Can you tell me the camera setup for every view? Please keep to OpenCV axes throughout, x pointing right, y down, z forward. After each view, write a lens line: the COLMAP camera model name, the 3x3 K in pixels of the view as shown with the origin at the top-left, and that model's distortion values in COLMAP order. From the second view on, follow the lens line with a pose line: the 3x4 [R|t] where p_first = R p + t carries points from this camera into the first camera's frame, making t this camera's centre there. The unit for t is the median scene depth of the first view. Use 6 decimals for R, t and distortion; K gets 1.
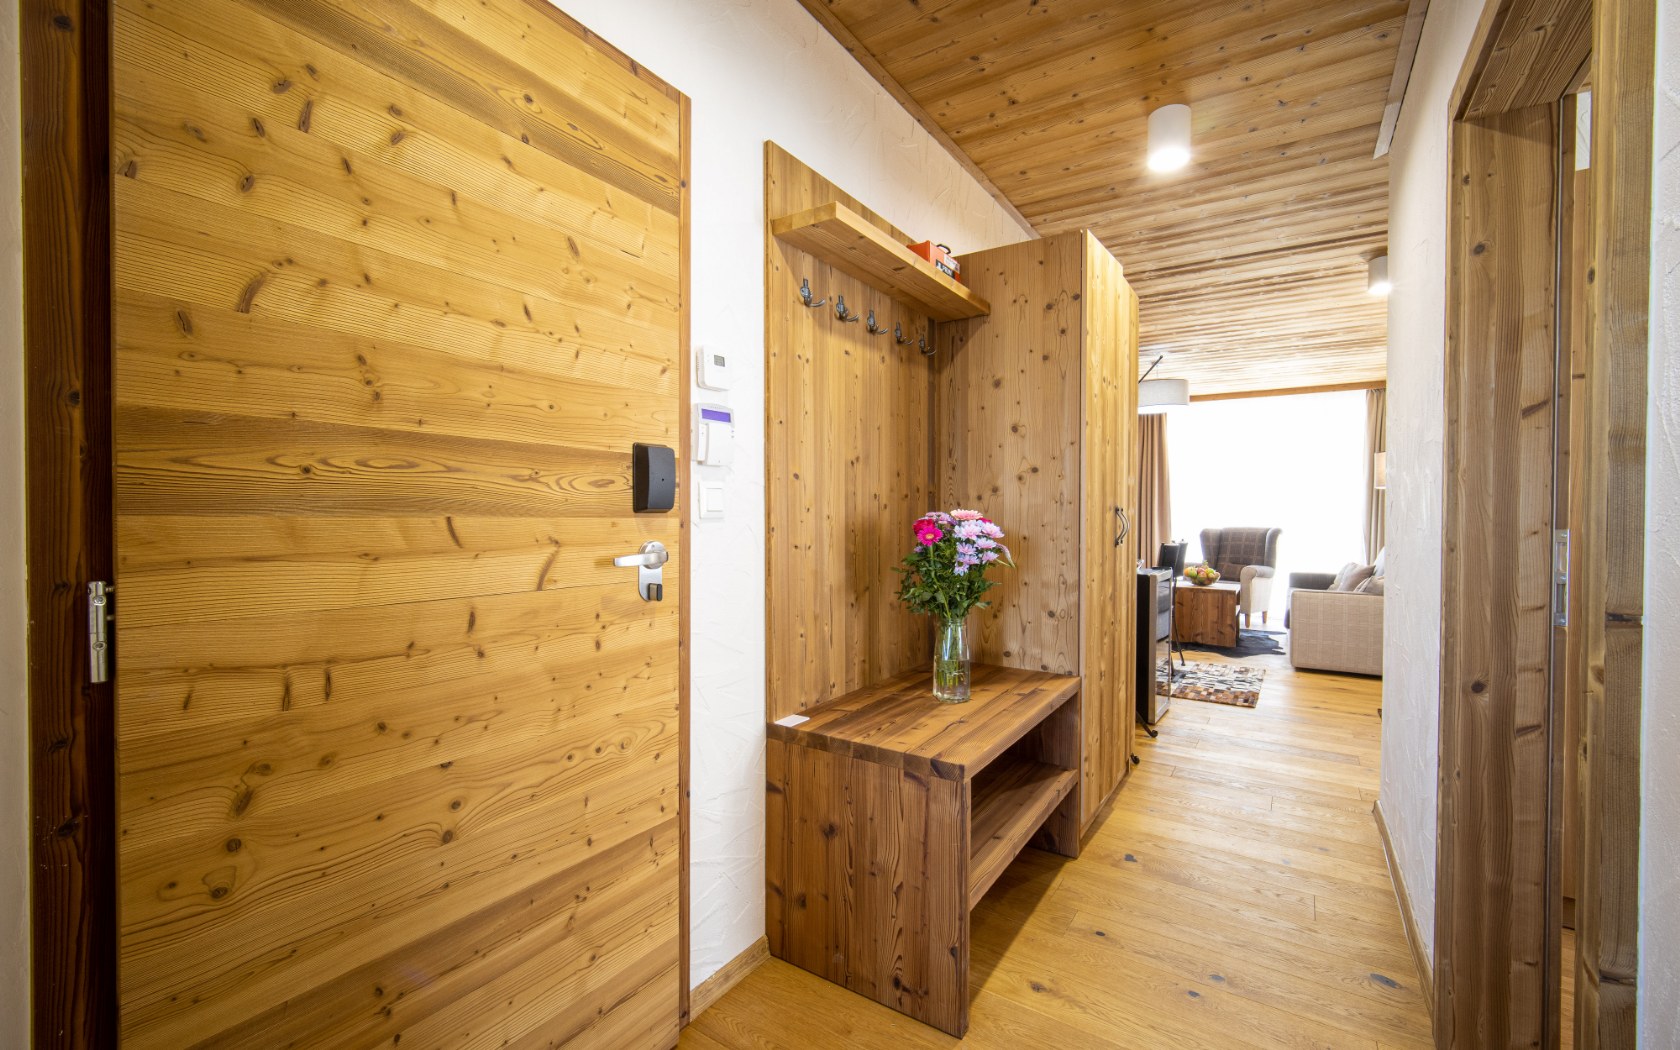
lens RADIAL K [[698.3, 0, 840.0], [0, 698.3, 525.0], [0, 0, 1]] dist [-0.001745, -0.000284]
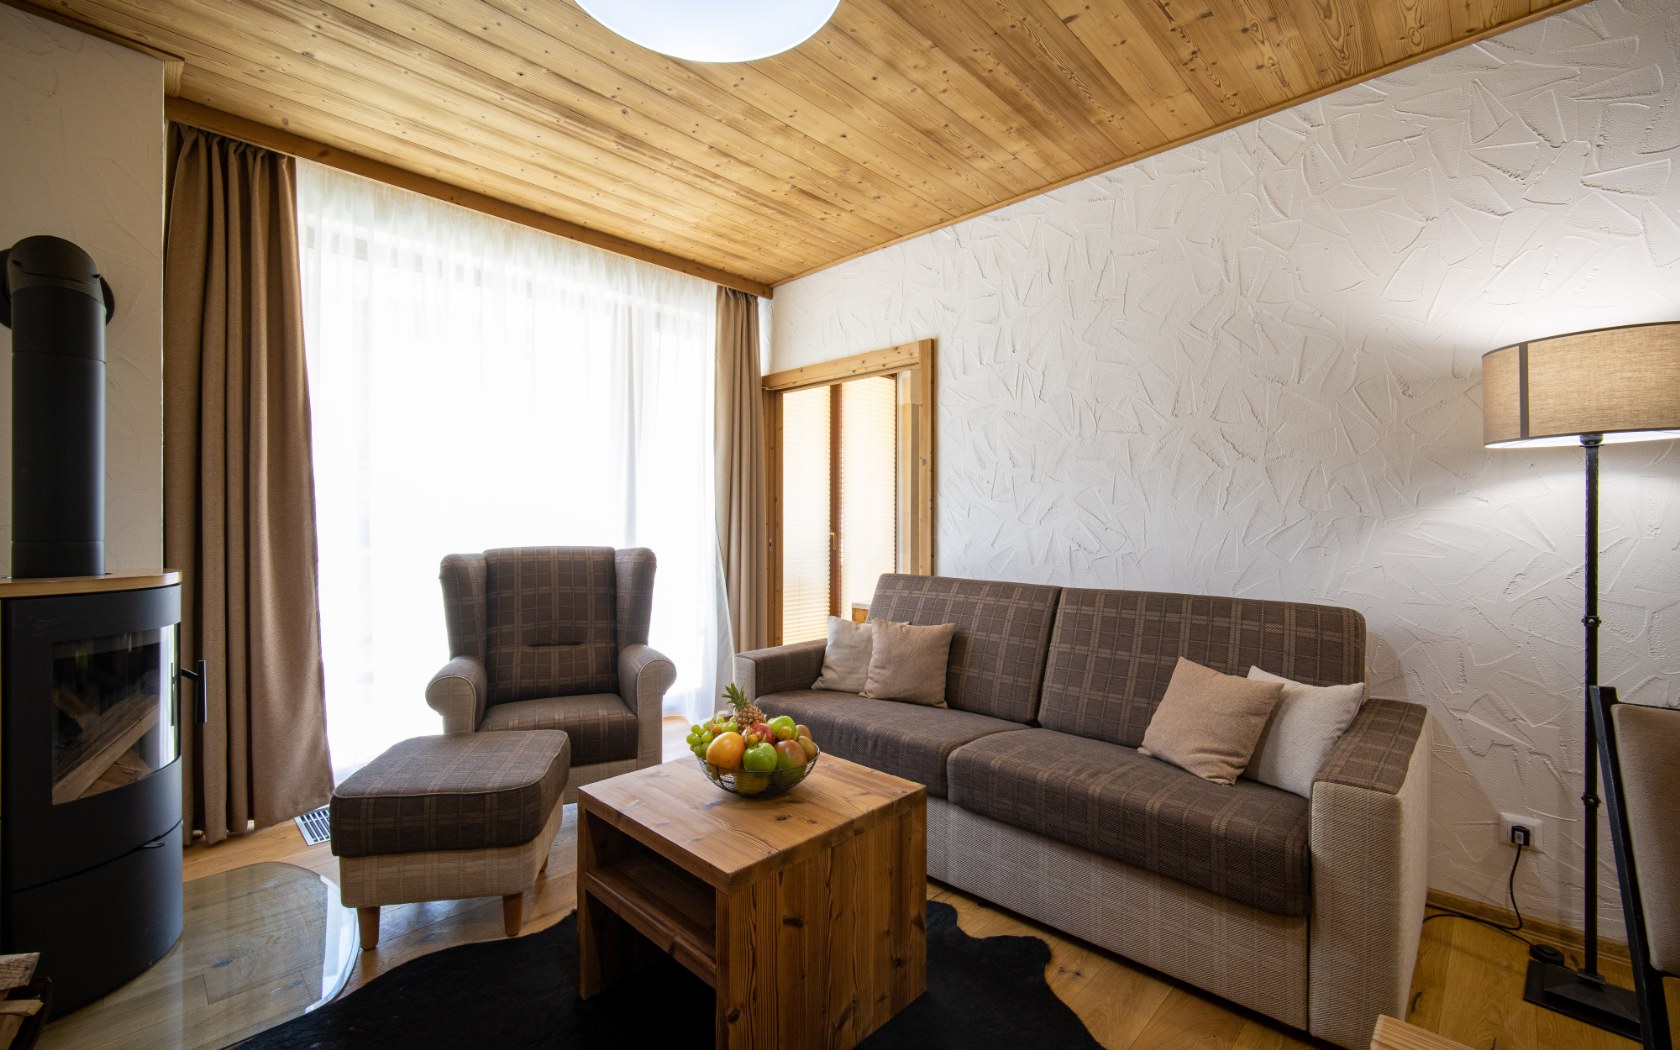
lens RADIAL K [[698.3, 0, 840.0], [0, 698.3, 525.0], [0, 0, 1]] dist [-0.001745, -0.000284]
pose [[0.186052, -0.011460, 0.982473, 0.273009], [0.013460, 0.999868, 0.009114, -0.014074], [-0.982448, 0.011529, 0.186182, 0.935367]]
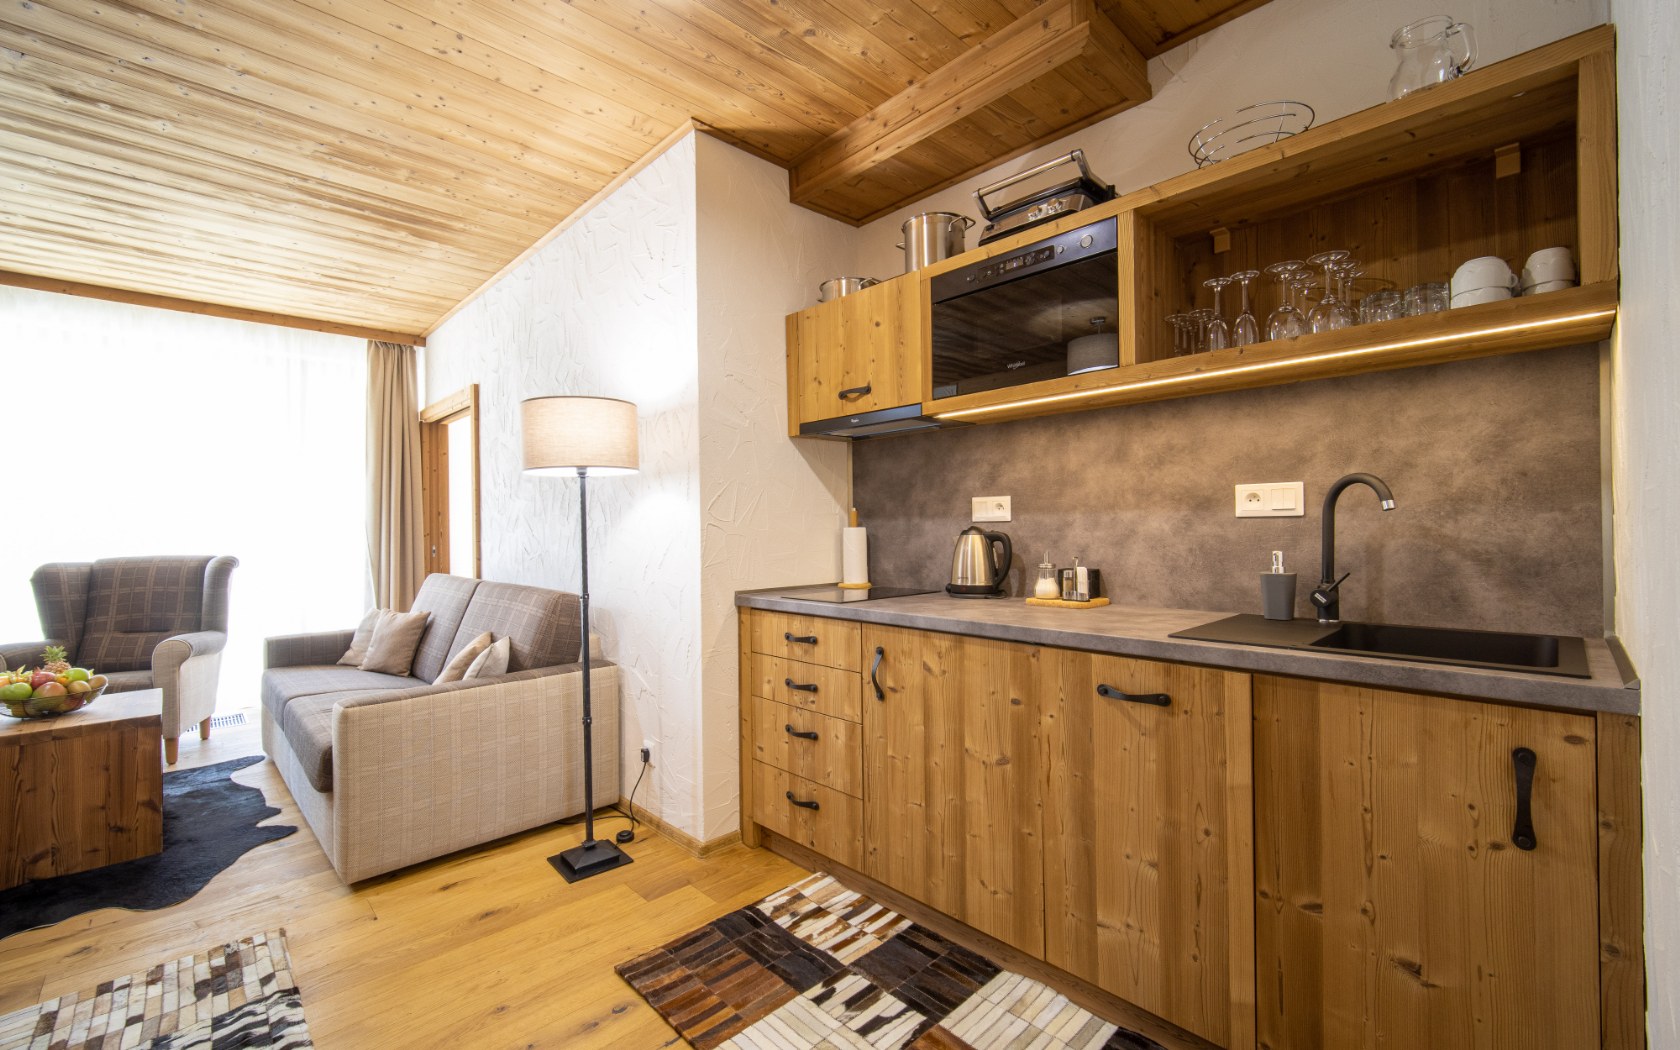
lens RADIAL K [[698.3, 0, 840.0], [0, 698.3, 525.0], [0, 0, 1]] dist [-0.001745, -0.000284]
pose [[0.226576, -0.006648, 0.973971, 0.244493], [0.029589, 0.999562, -0.000060, -0.006701], [-0.973544, 0.028833, 0.226674, 0.485643]]
